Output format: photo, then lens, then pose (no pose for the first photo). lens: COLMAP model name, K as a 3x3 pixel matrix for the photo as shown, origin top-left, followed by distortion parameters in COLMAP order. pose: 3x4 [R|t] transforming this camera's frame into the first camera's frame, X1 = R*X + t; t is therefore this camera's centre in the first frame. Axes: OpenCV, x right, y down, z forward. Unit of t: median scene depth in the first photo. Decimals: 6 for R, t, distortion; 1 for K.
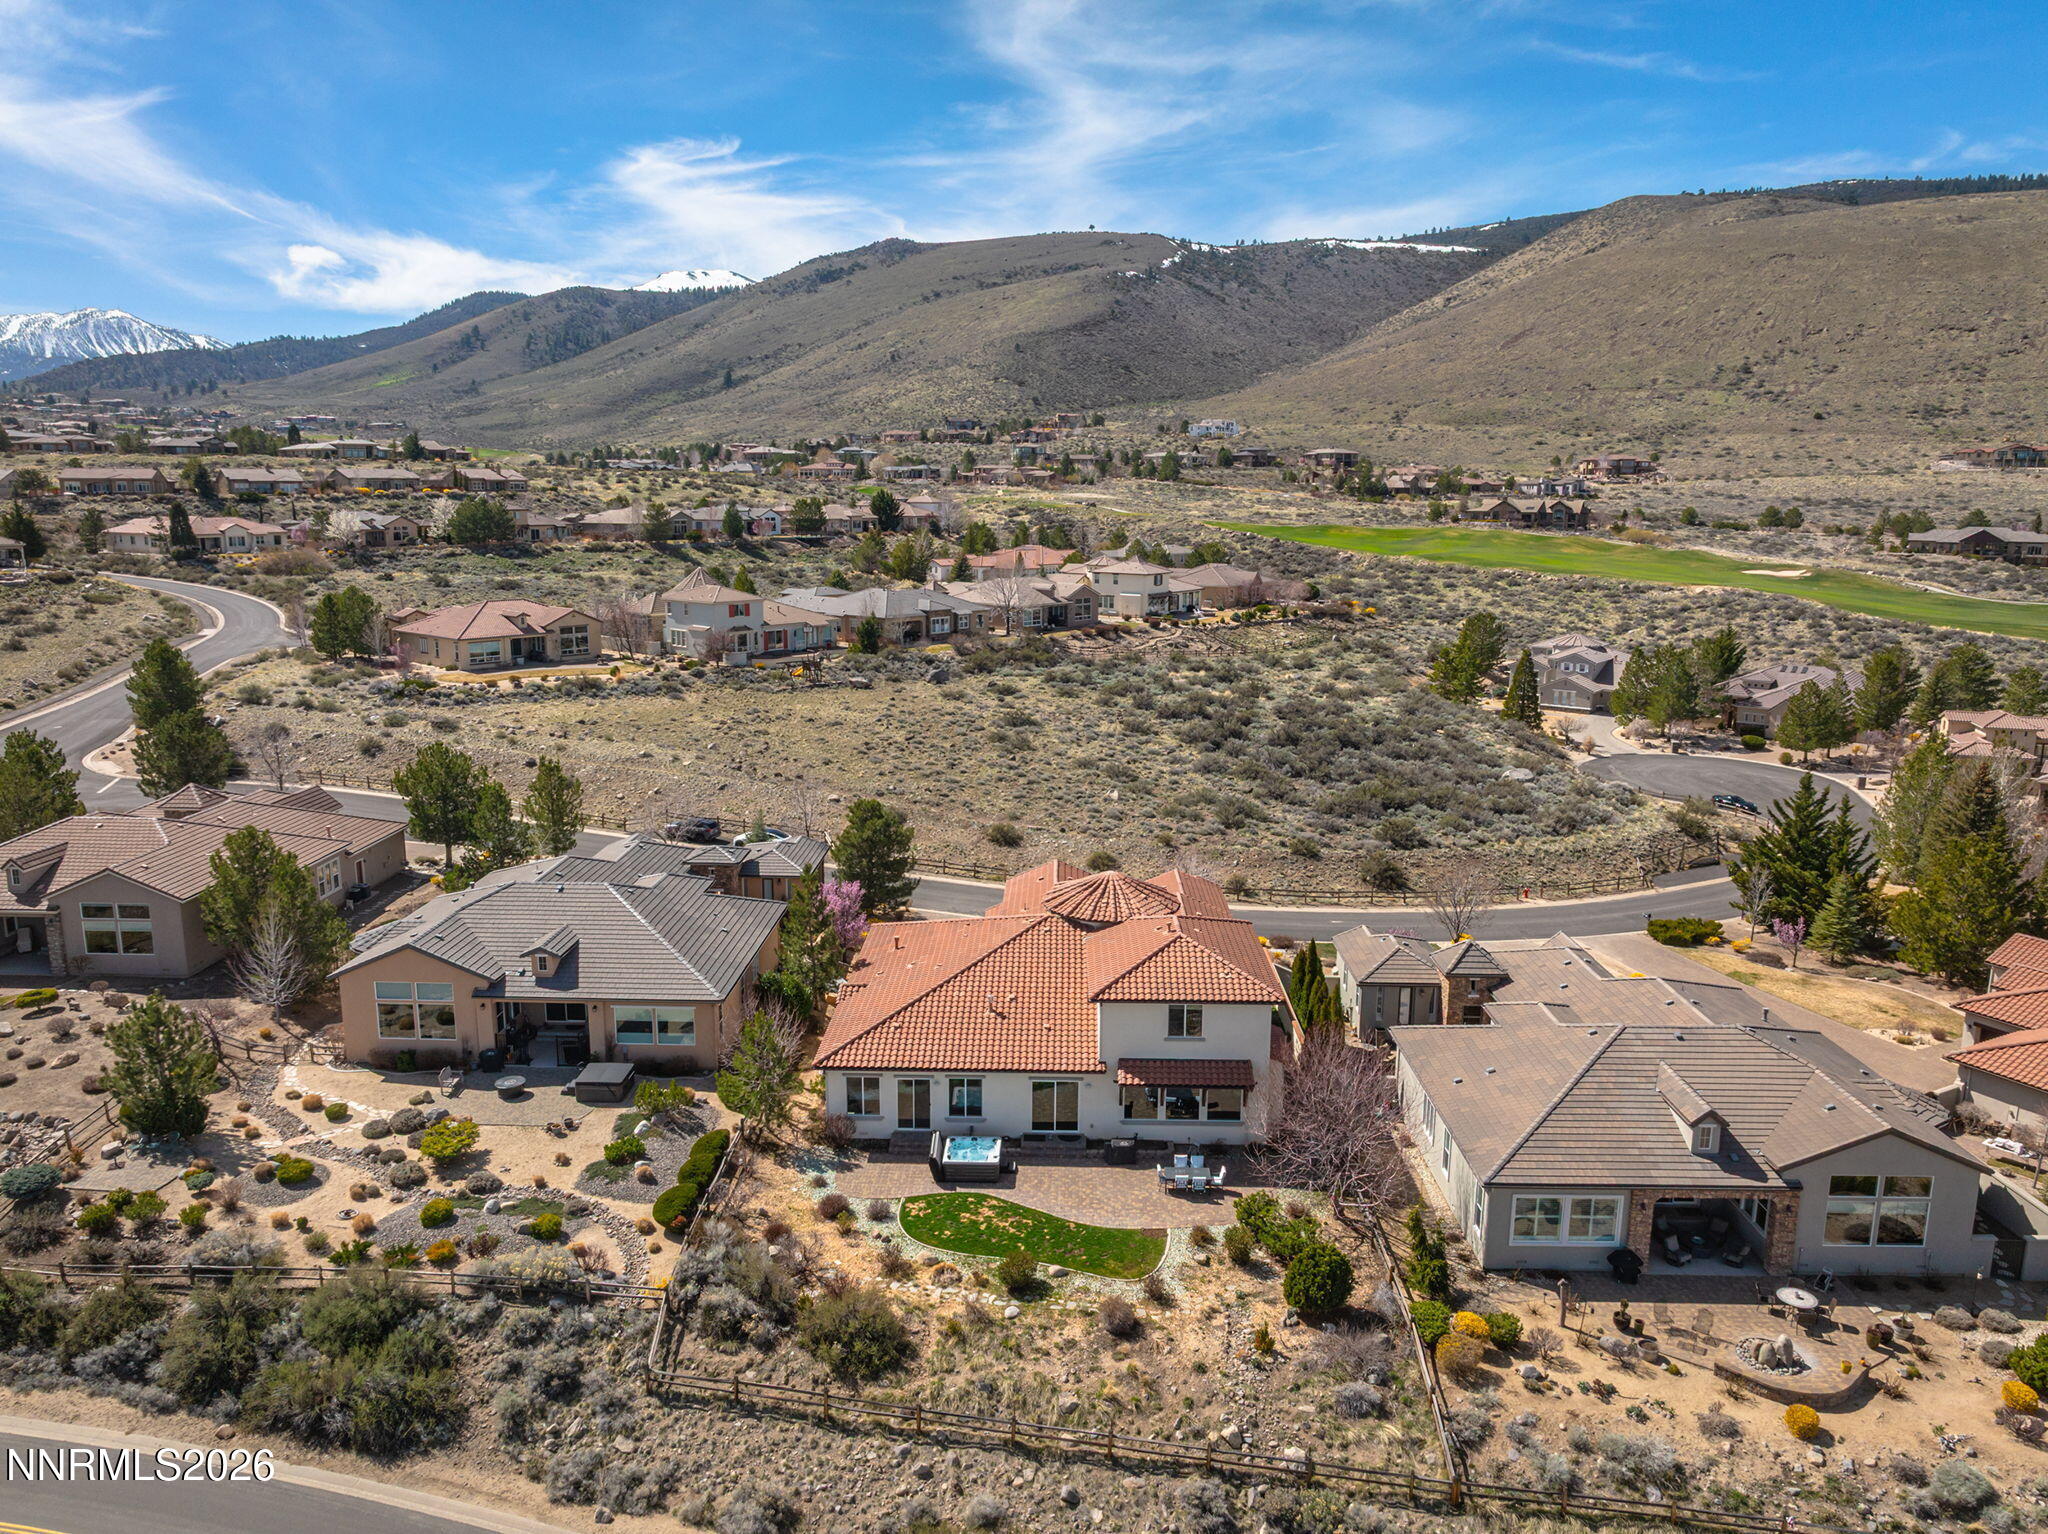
lens RADIAL K [[1440.2, 0, 1020.1], [0, 1440.2, 771.4], [0, 0, 1]] dist [-0.031202, 0.016309]
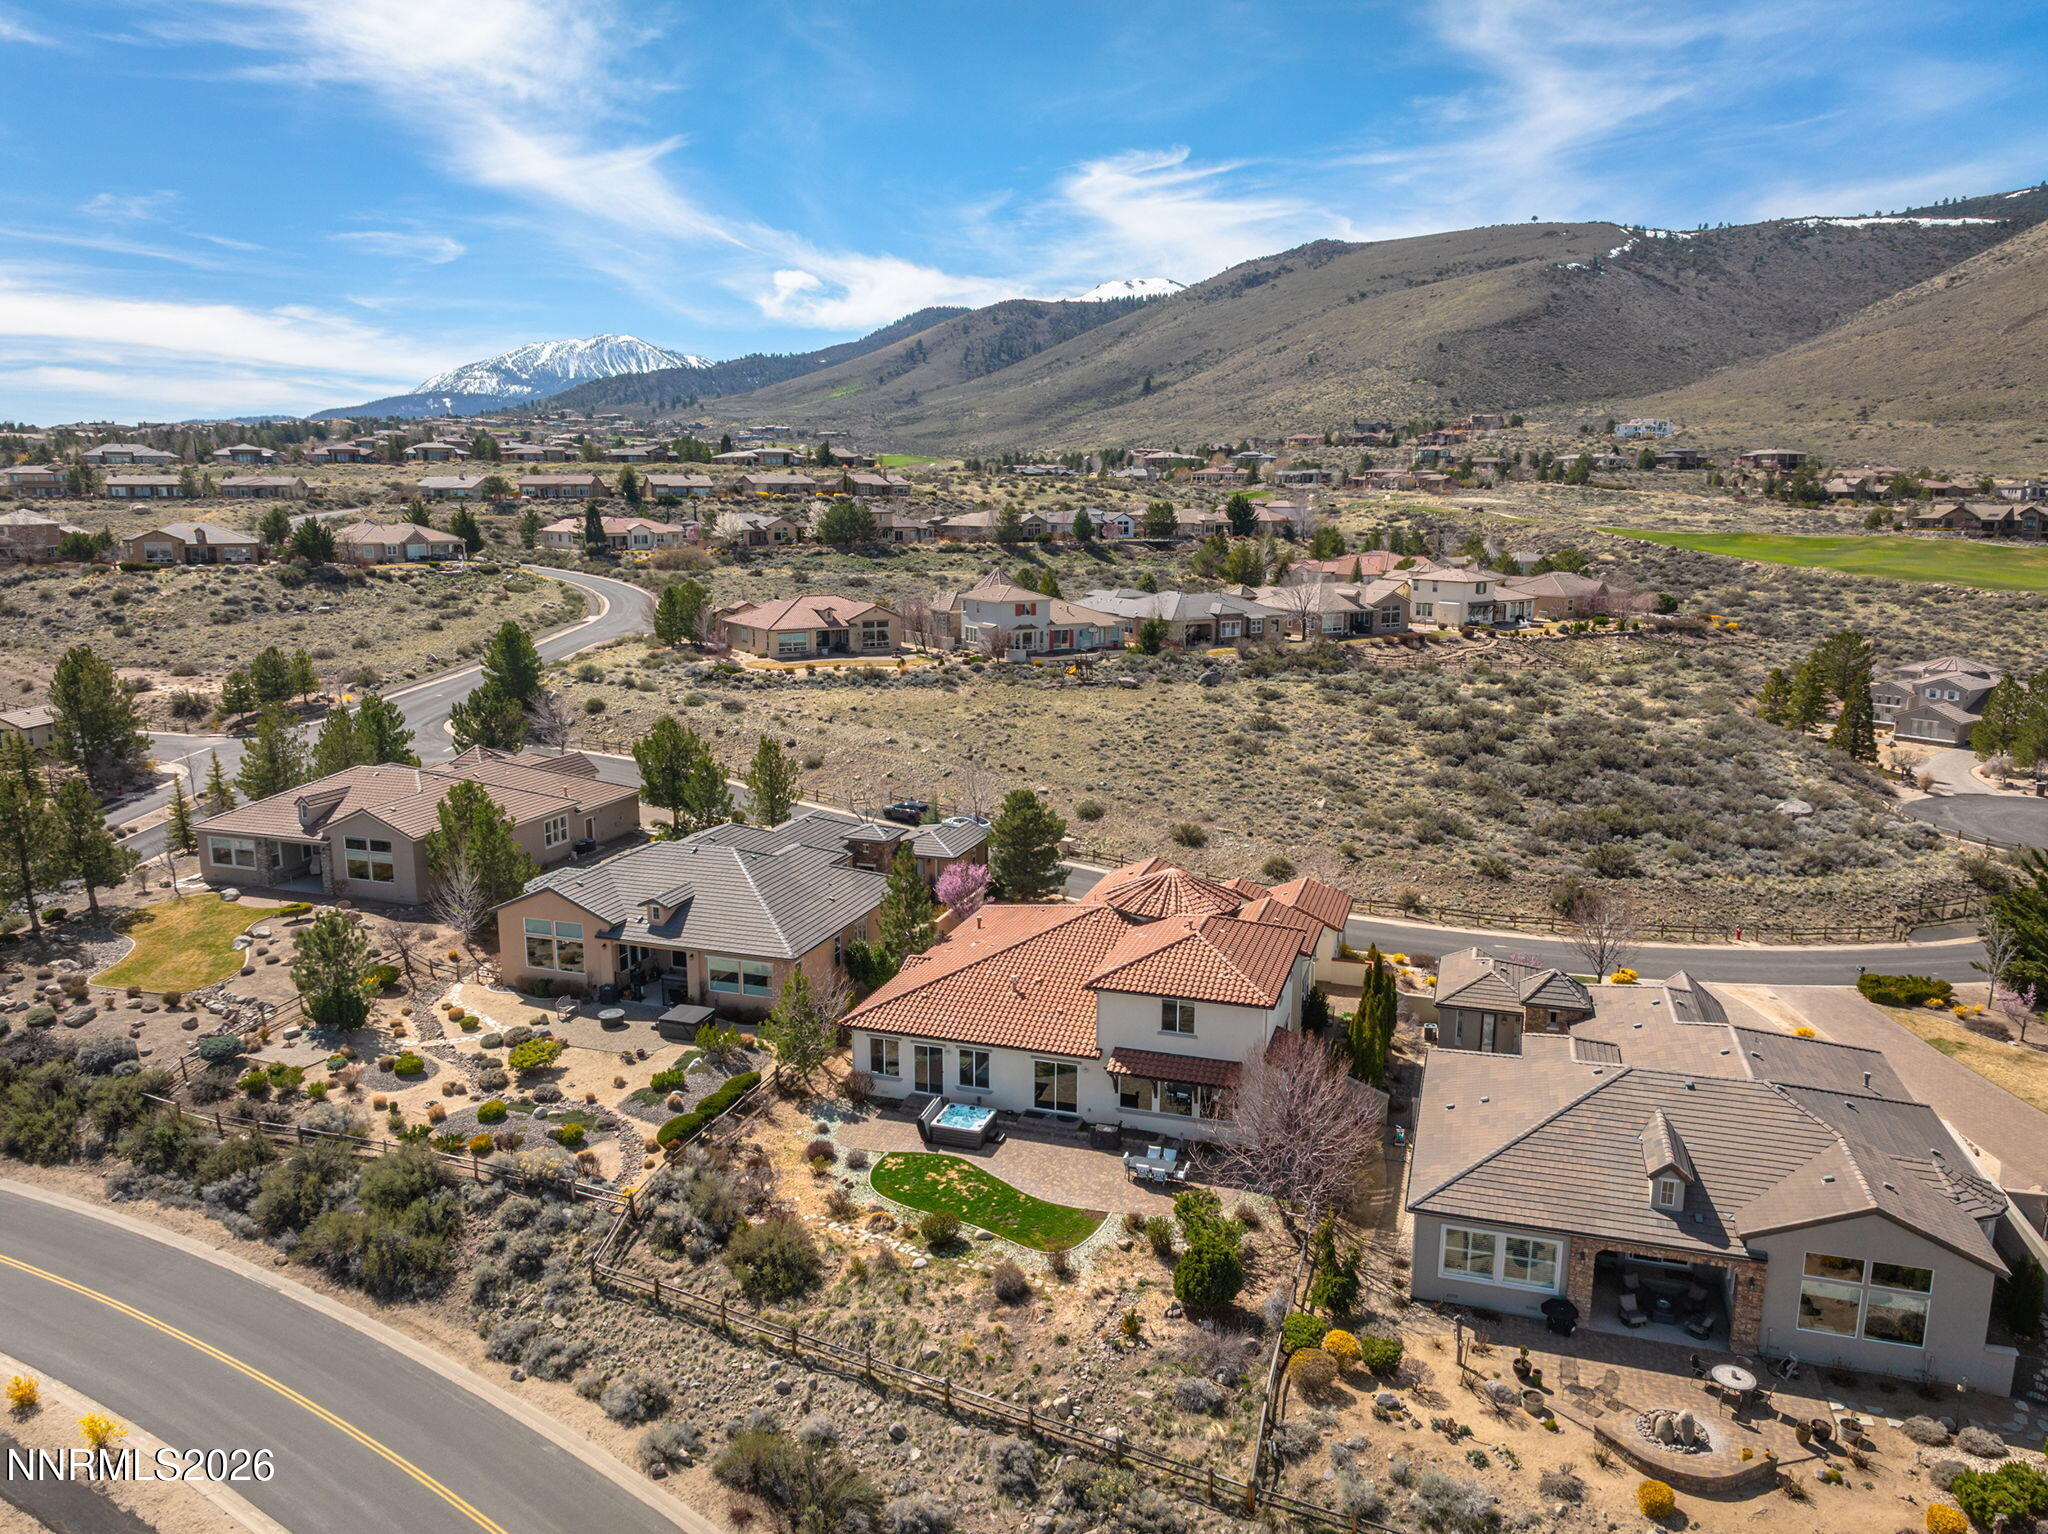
lens RADIAL K [[1440.2, 0, 1019.0], [0, 1440.2, 771.3], [0, 0, 1]] dist [-0.031202, 0.016309]
pose [[0.958004, 0.052100, -0.281982, 0.237746], [-0.052977, 0.998586, 0.004519, 0.001954], [0.281819, 0.010609, 0.959409, -0.004624]]
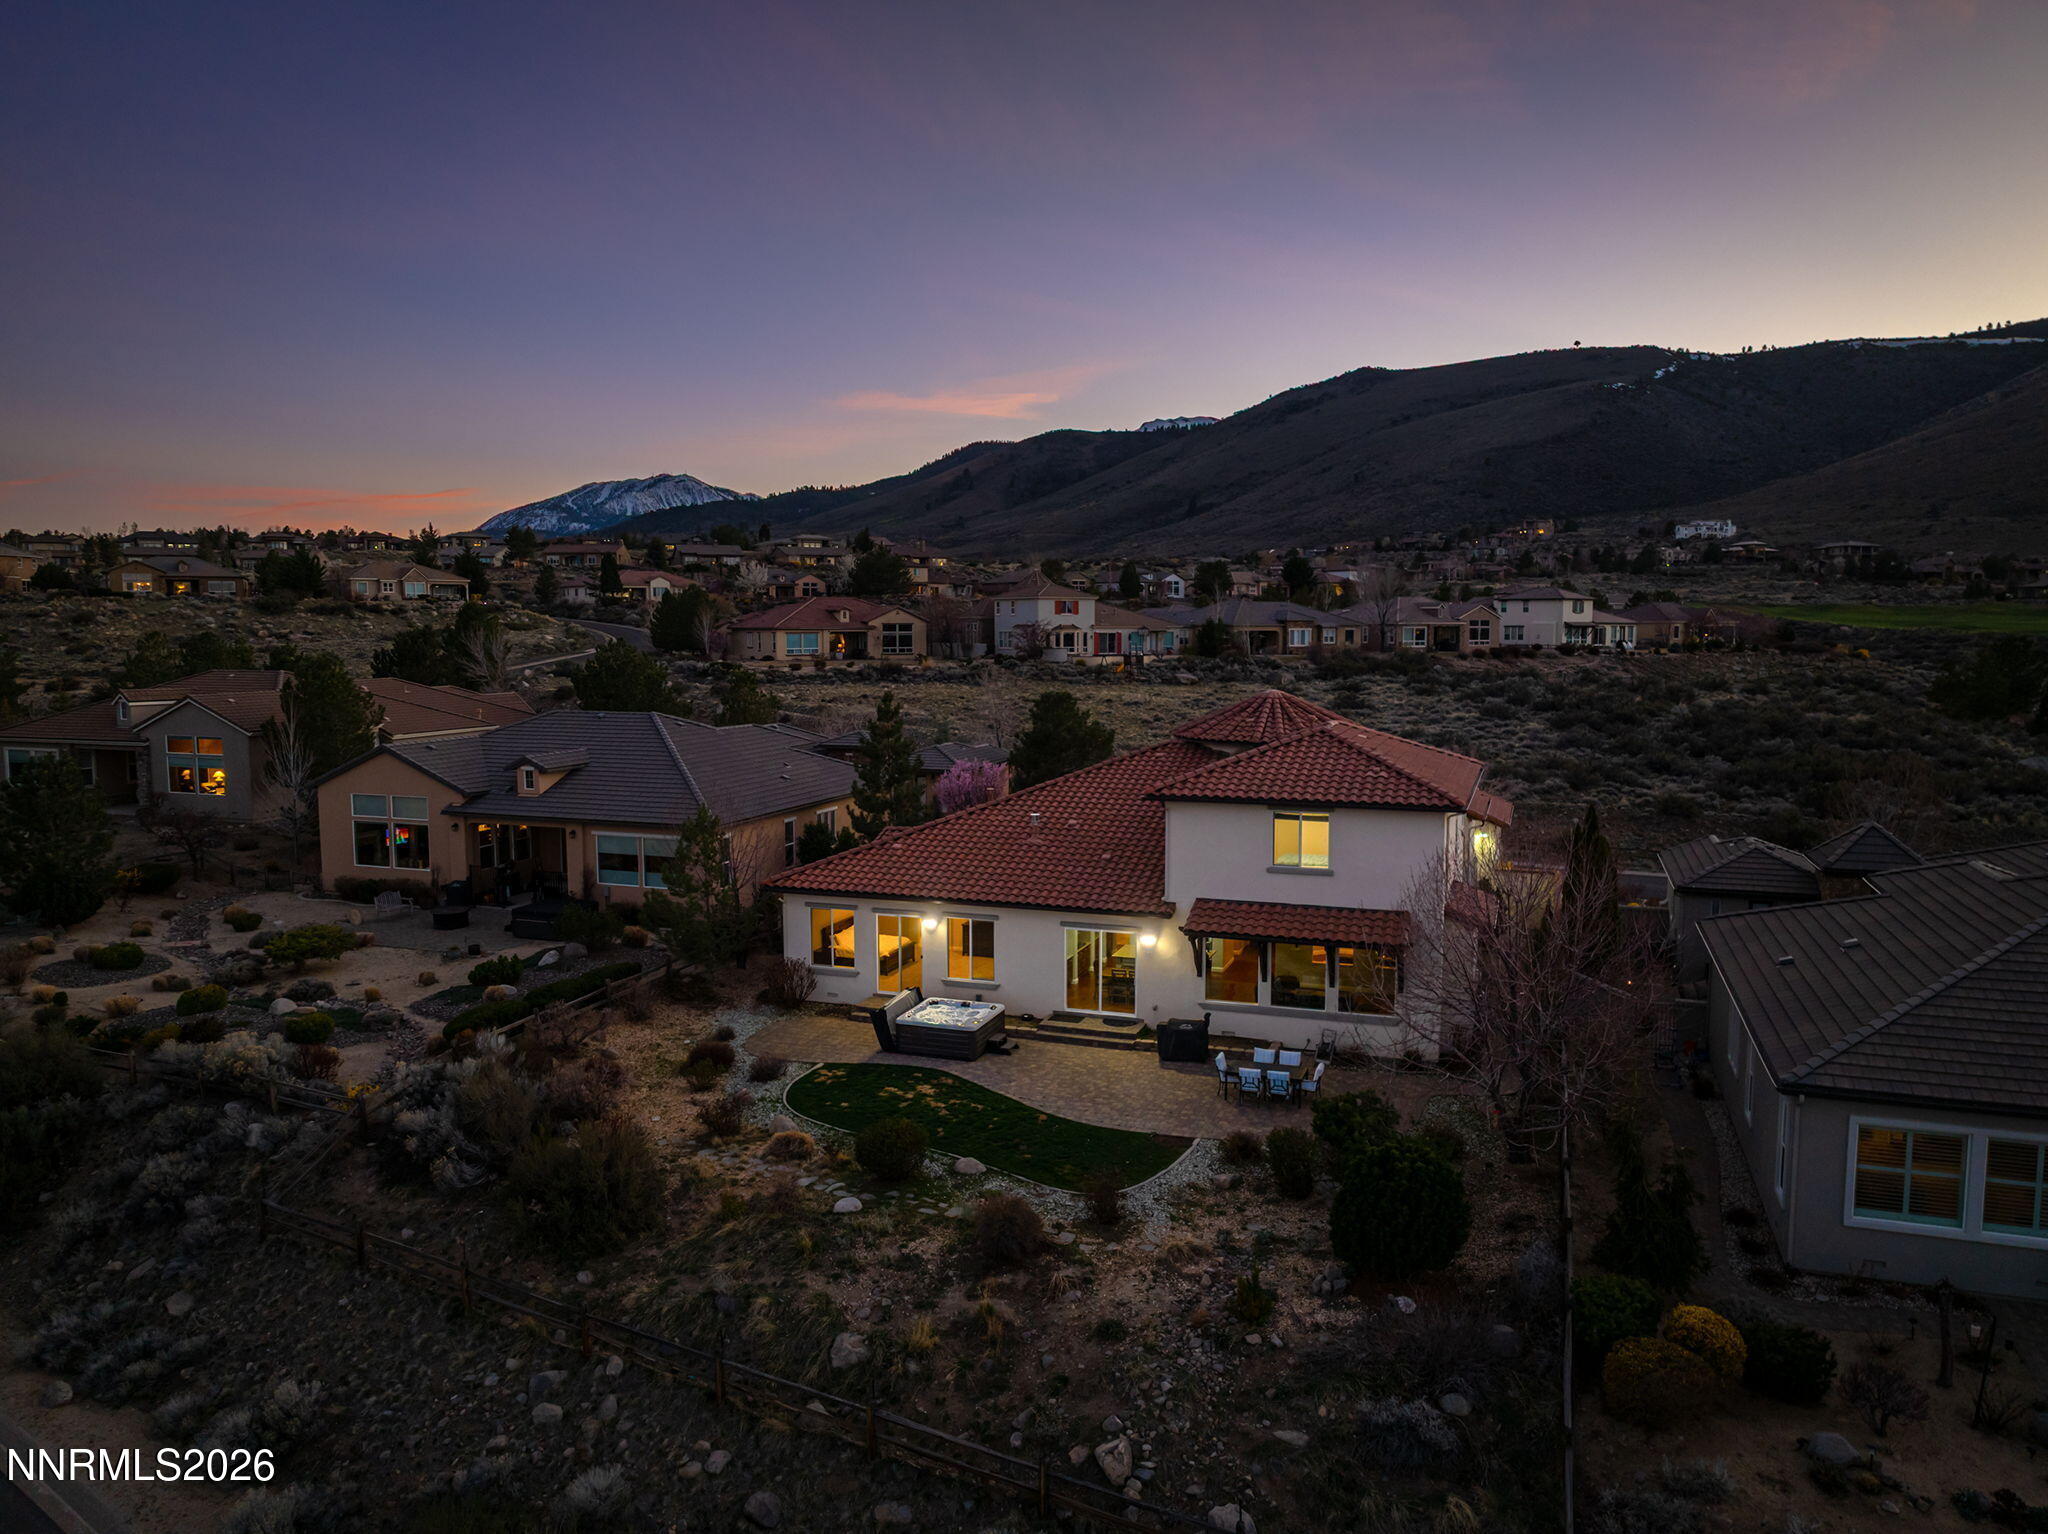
lens RADIAL K [[1440.2, 0, 1019.8], [0, 1440.2, 764.7], [0, 0, 1]] dist [-0.031202, 0.016309]
pose [[0.948535, 0.024812, -0.315698, 0.162932], [-0.055902, 0.994389, -0.089808, 0.170420], [0.311699, 0.102835, 0.944600, 0.314133]]
